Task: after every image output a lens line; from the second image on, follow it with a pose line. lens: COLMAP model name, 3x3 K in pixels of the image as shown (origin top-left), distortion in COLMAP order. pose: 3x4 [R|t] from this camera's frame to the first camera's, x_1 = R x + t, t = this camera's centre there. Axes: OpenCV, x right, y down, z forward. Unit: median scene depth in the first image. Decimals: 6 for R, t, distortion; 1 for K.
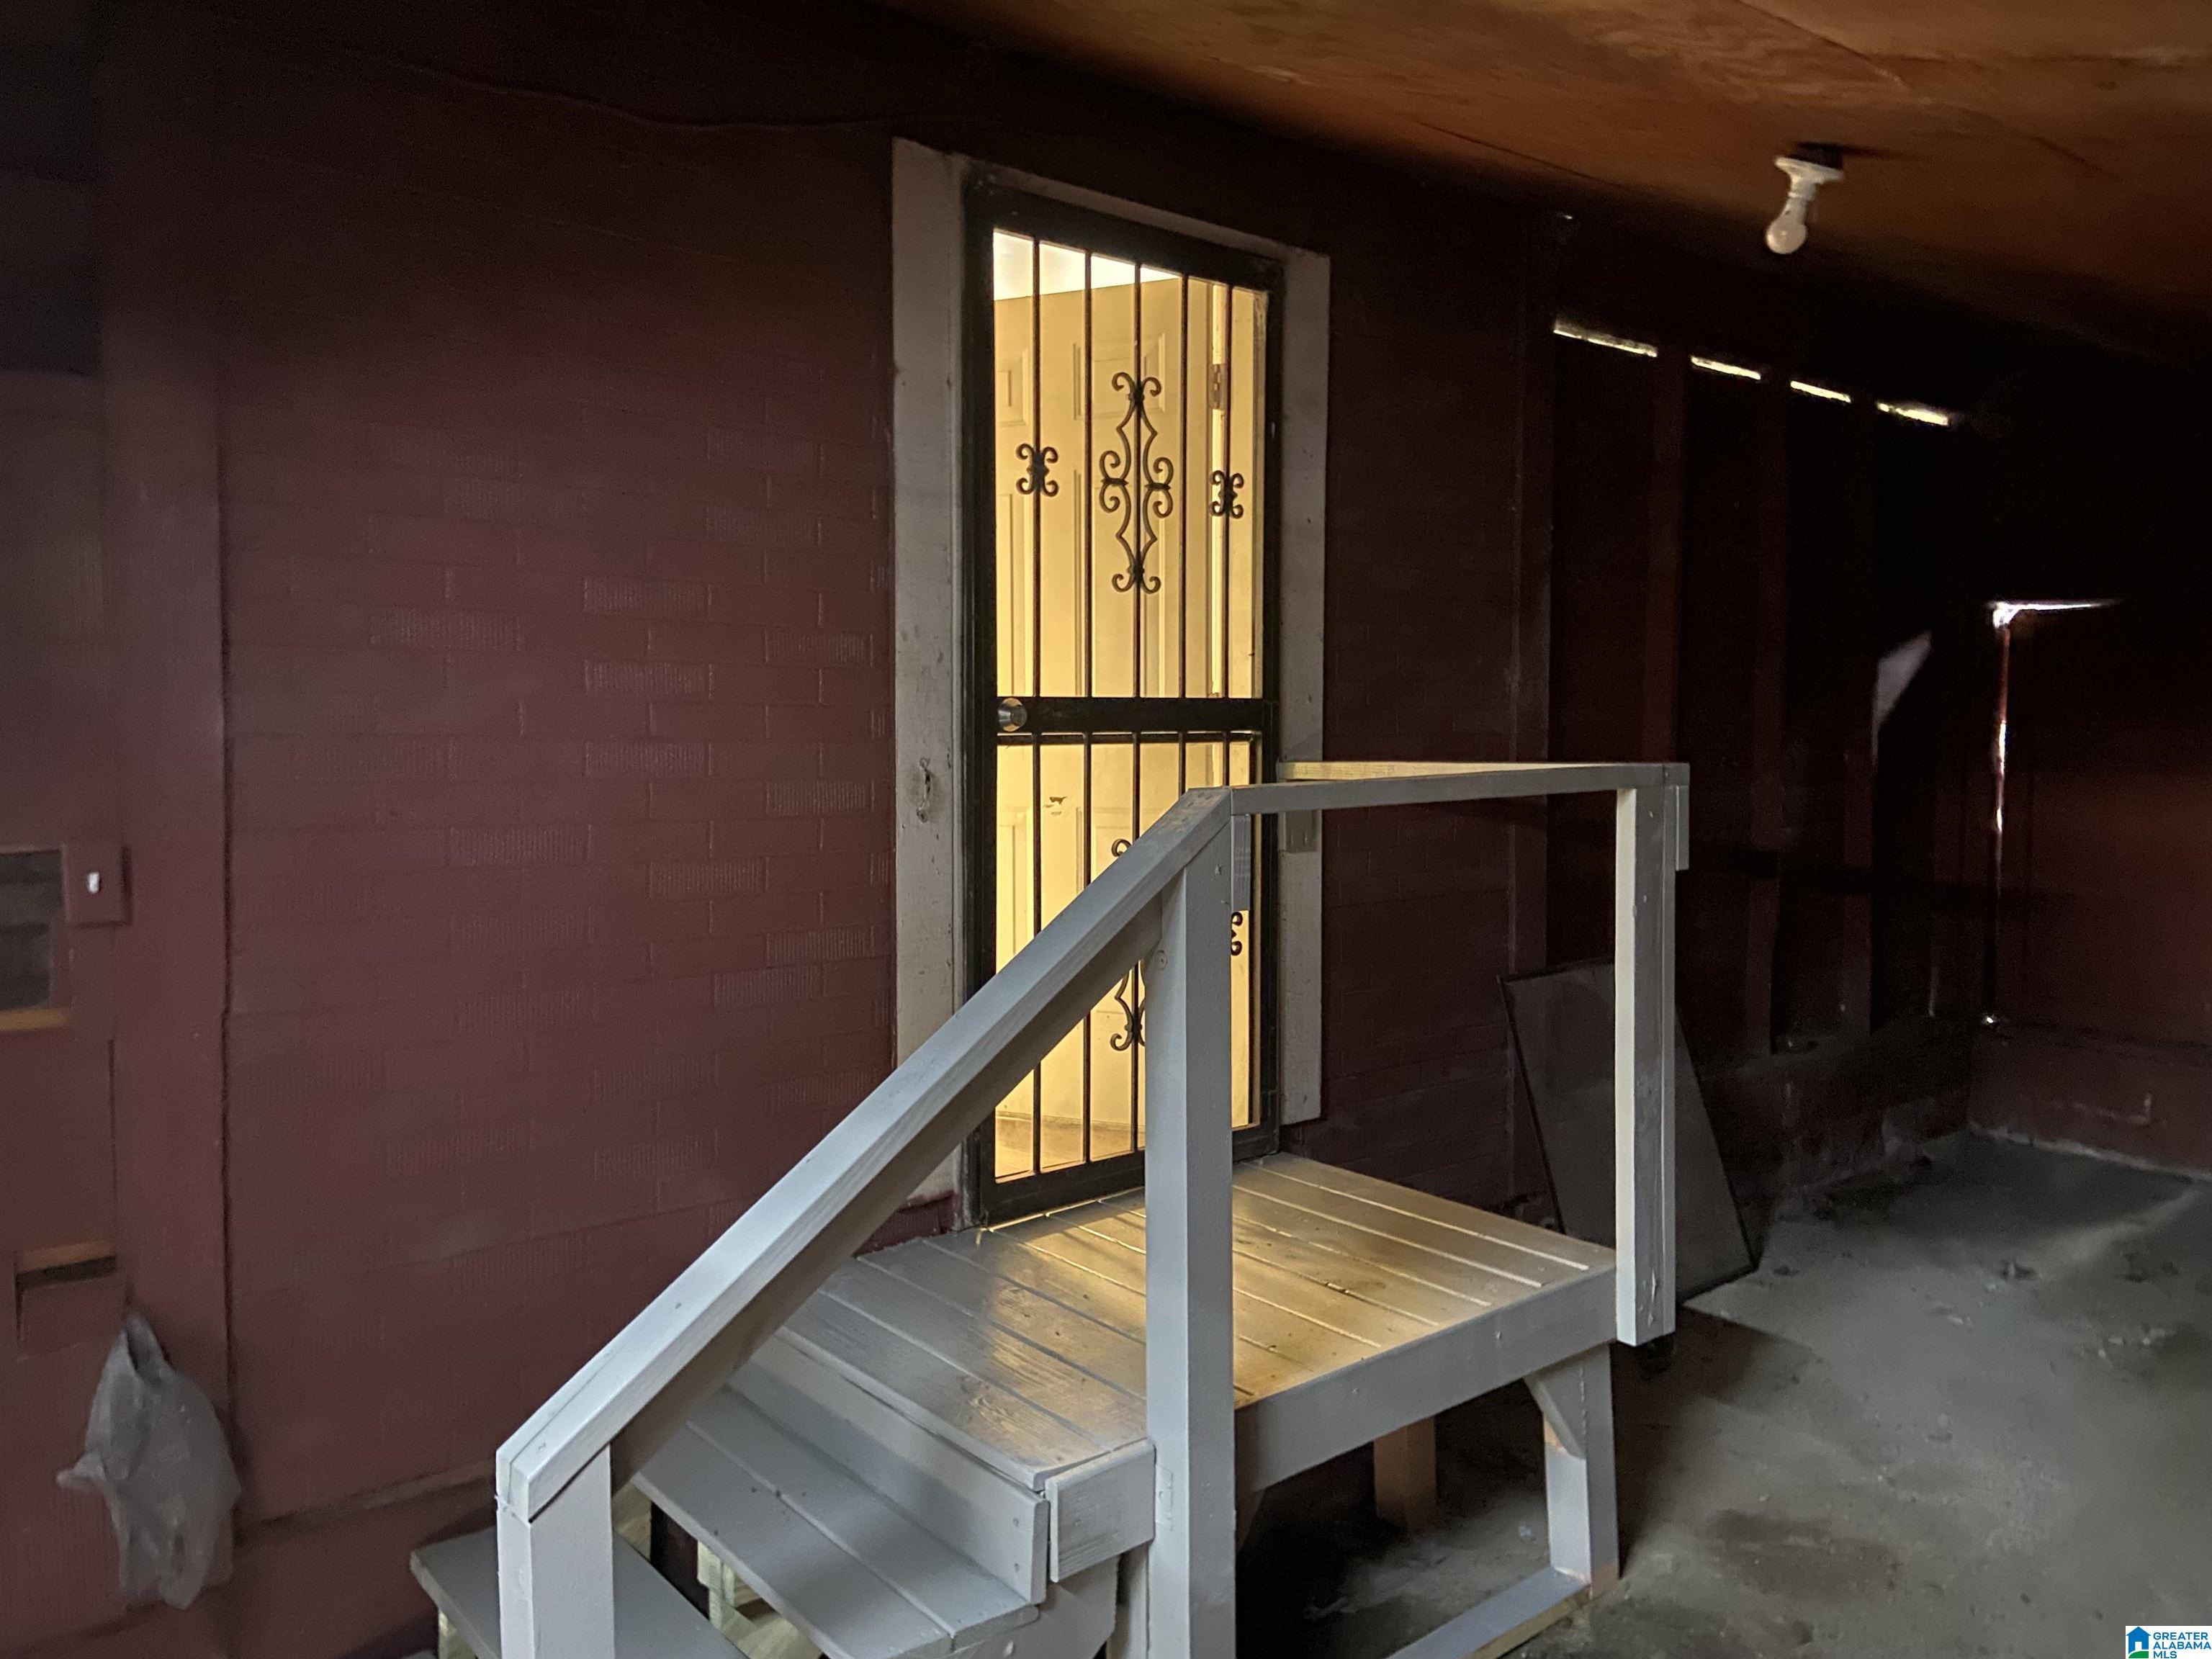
lens RADIAL K [[1669.0, 0, 1096.5], [0, 1669.0, 820.8], [0, 0, 1]] dist [0.141548, -0.167574]
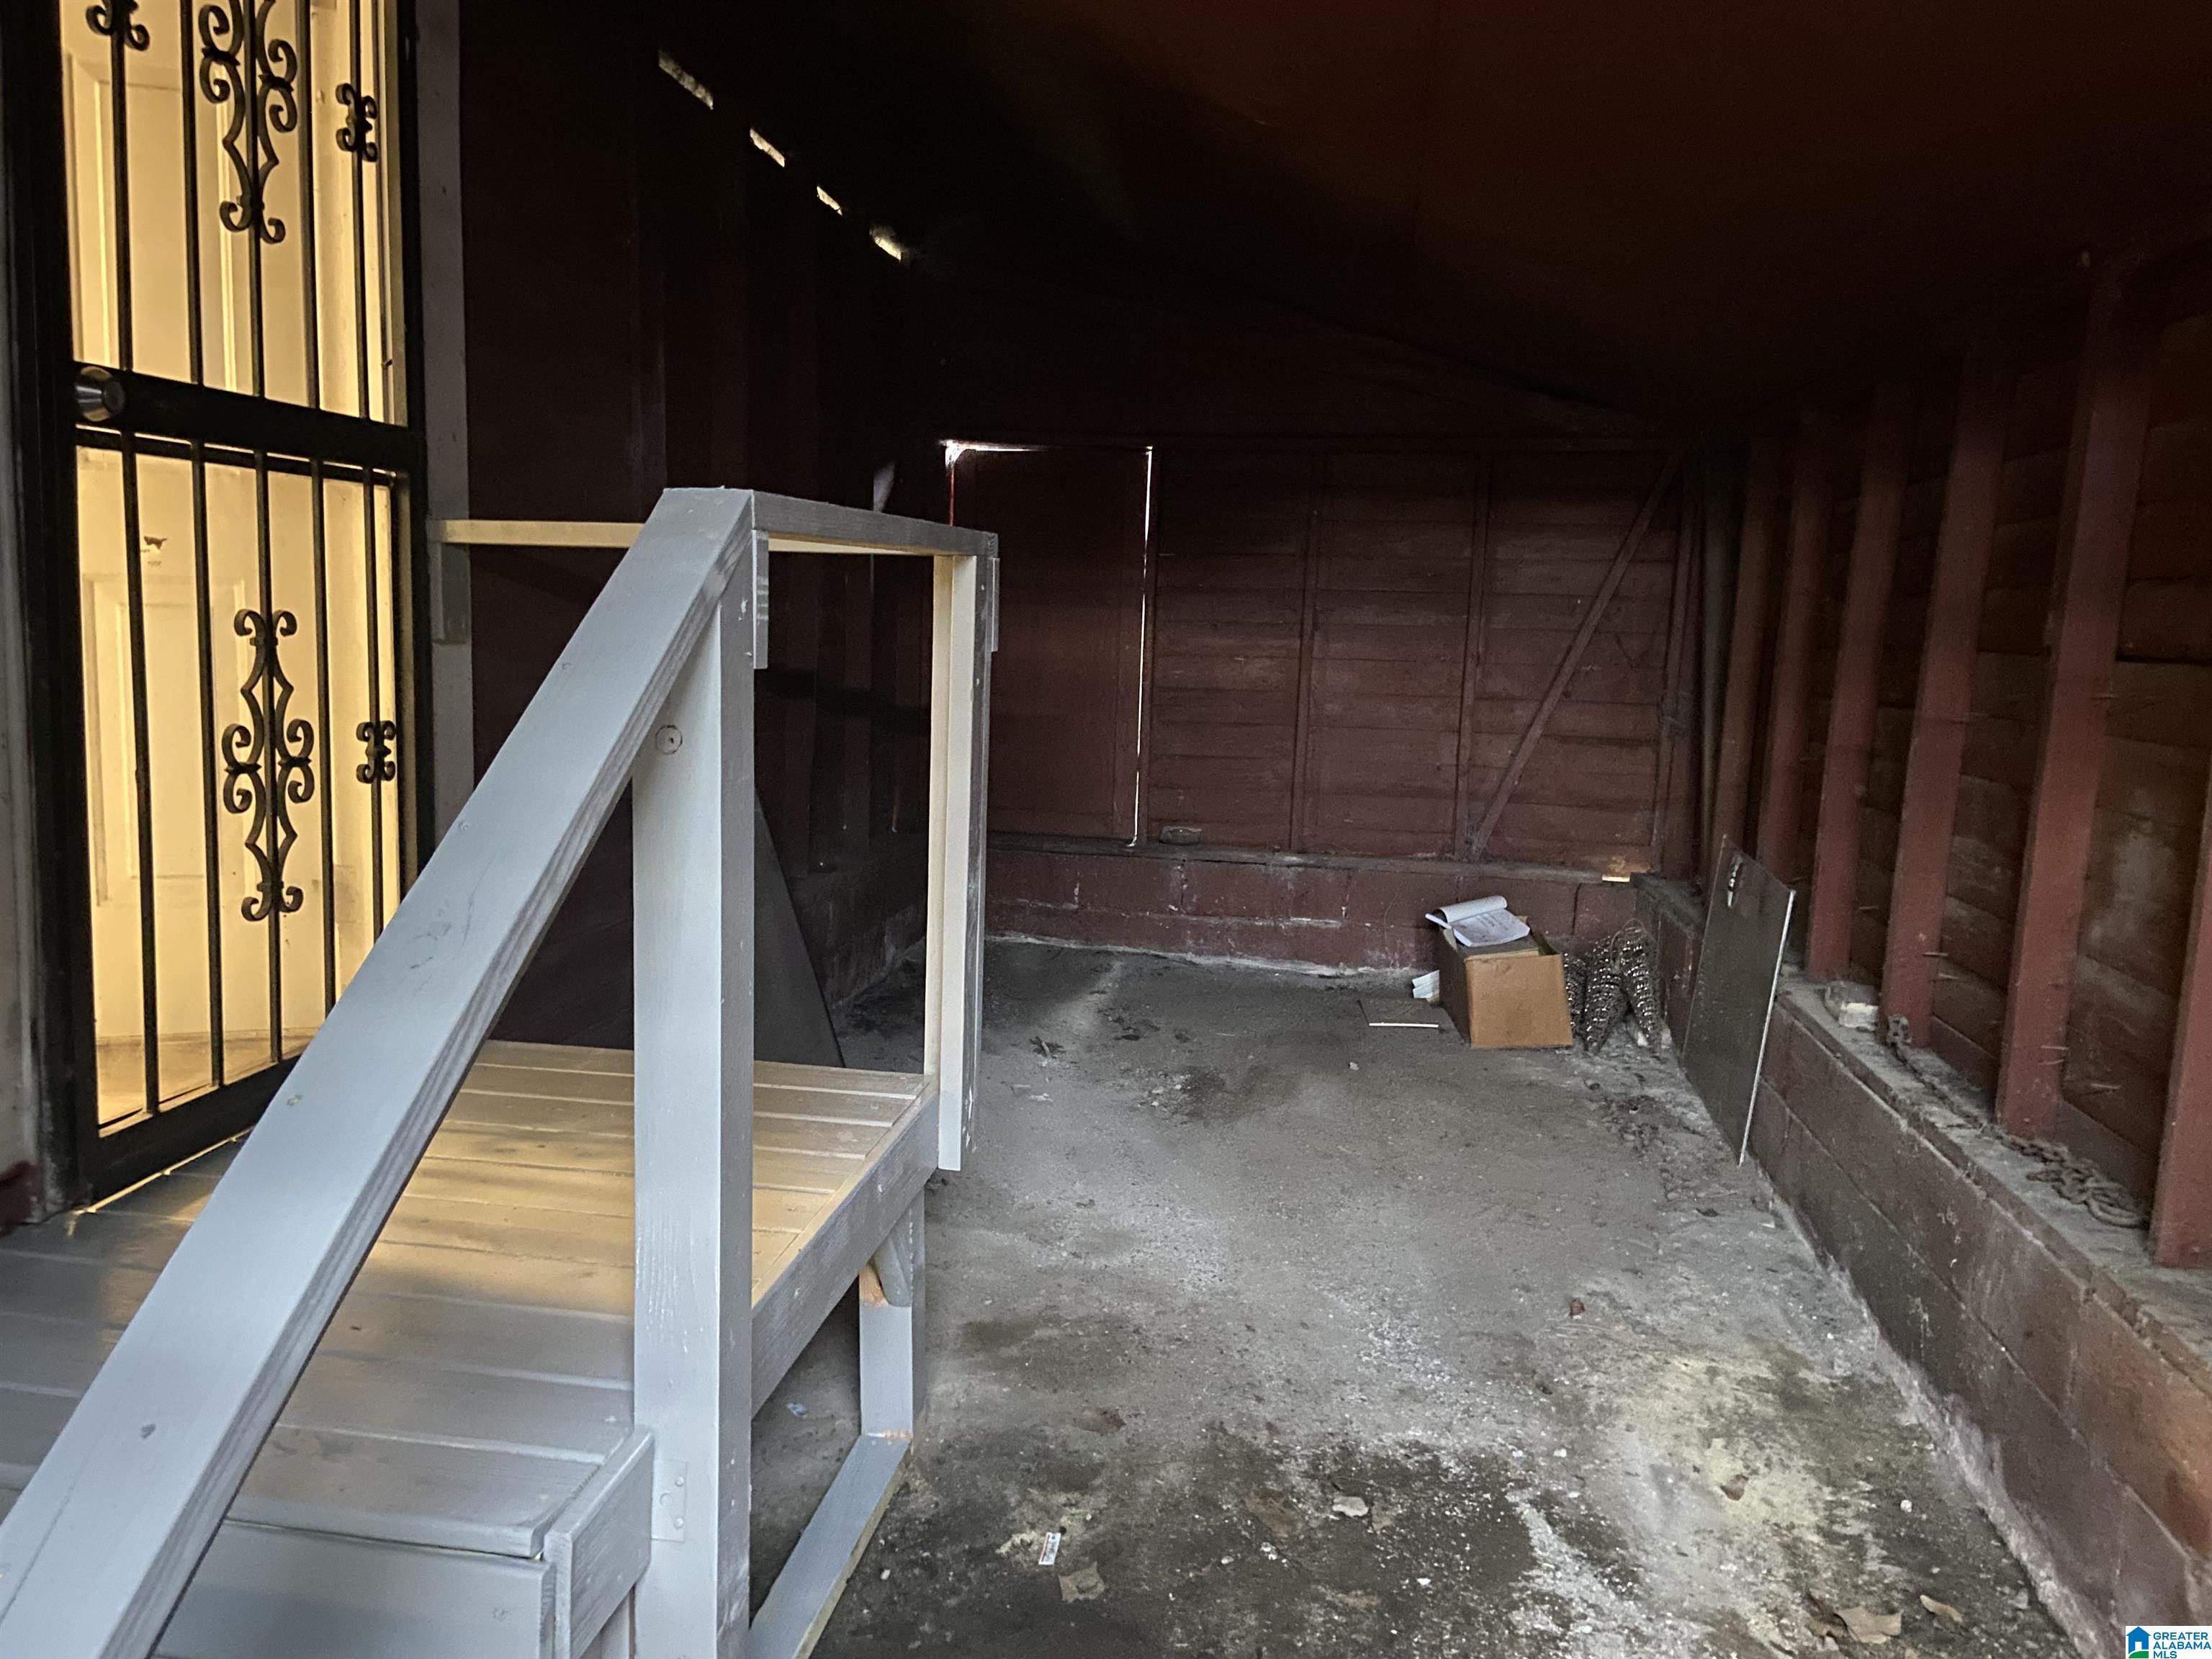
lens RADIAL K [[1669.0, 0, 1096.5], [0, 1669.0, 820.8], [0, 0, 1]] dist [0.141548, -0.167574]
pose [[0.748626, -0.057605, 0.660486, -0.192960], [0.004972, 0.996678, 0.081291, 0.041938], [-0.662974, -0.057573, 0.746425, 0.256520]]
